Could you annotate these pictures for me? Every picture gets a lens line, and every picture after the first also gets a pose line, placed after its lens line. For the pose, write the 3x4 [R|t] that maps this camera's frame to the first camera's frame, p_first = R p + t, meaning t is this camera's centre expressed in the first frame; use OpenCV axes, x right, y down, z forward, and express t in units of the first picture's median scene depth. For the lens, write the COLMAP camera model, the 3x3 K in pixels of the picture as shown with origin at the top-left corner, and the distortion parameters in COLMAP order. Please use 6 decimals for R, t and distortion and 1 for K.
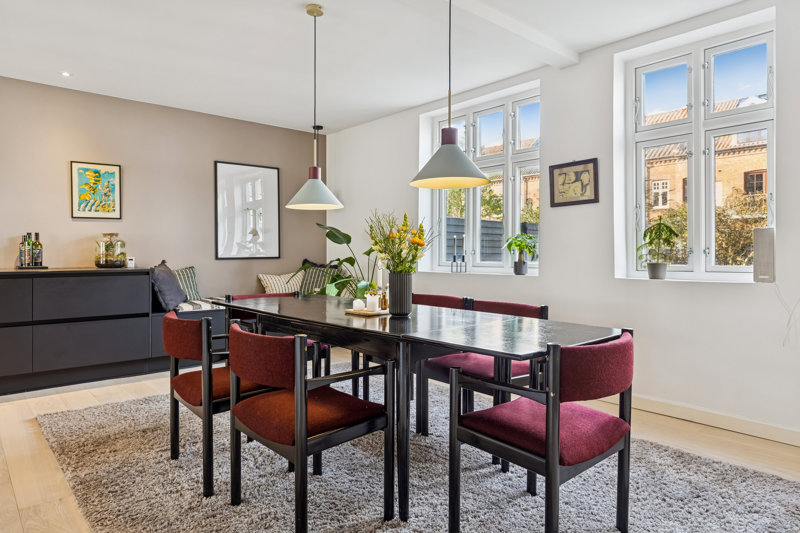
lens RADIAL K [[513.8, 0, 400.0], [0, 513.8, 266.5], [0, 0, 1]] dist [0.002879, -0.038191]
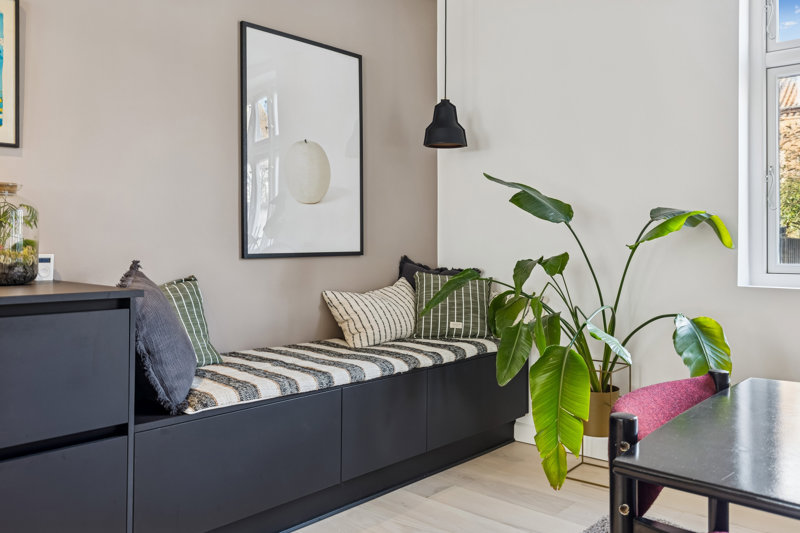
lens RADIAL K [[679.8, 0, 400.9], [0, 679.8, 245.2], [0, 0, 1]] dist [-0.006760, -0.001238]
pose [[0.991806, 0.000309, 0.127750, -0.352783], [0.003194, 0.999625, -0.027212, -0.010616], [-0.127710, 0.027397, 0.991433, 0.516656]]
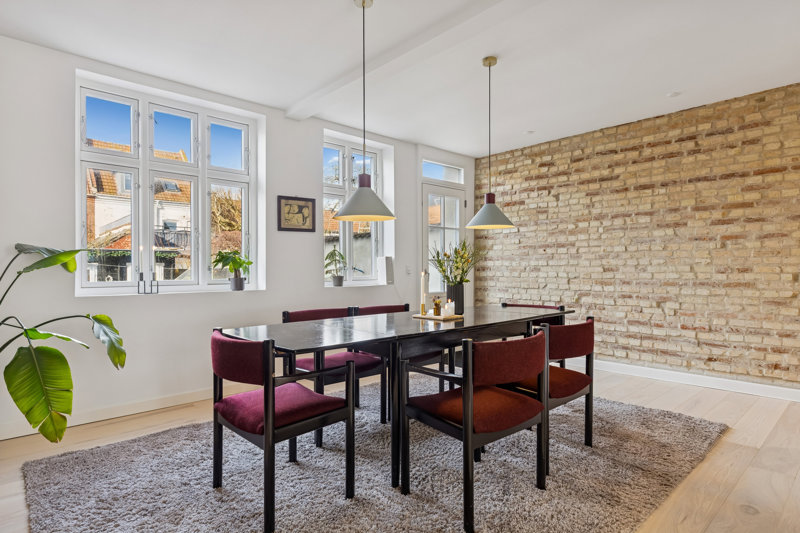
lens RADIAL K [[445.4, 0, 414.6], [0, 445.4, 266.5], [0, 0, 1]] dist [-0.002921, -0.000553]
pose [[-0.035818, 0.008121, 0.999325, -0.632542], [0.029166, 0.999550, -0.007078, -0.014896], [-0.998933, 0.028893, -0.036039, 0.627922]]
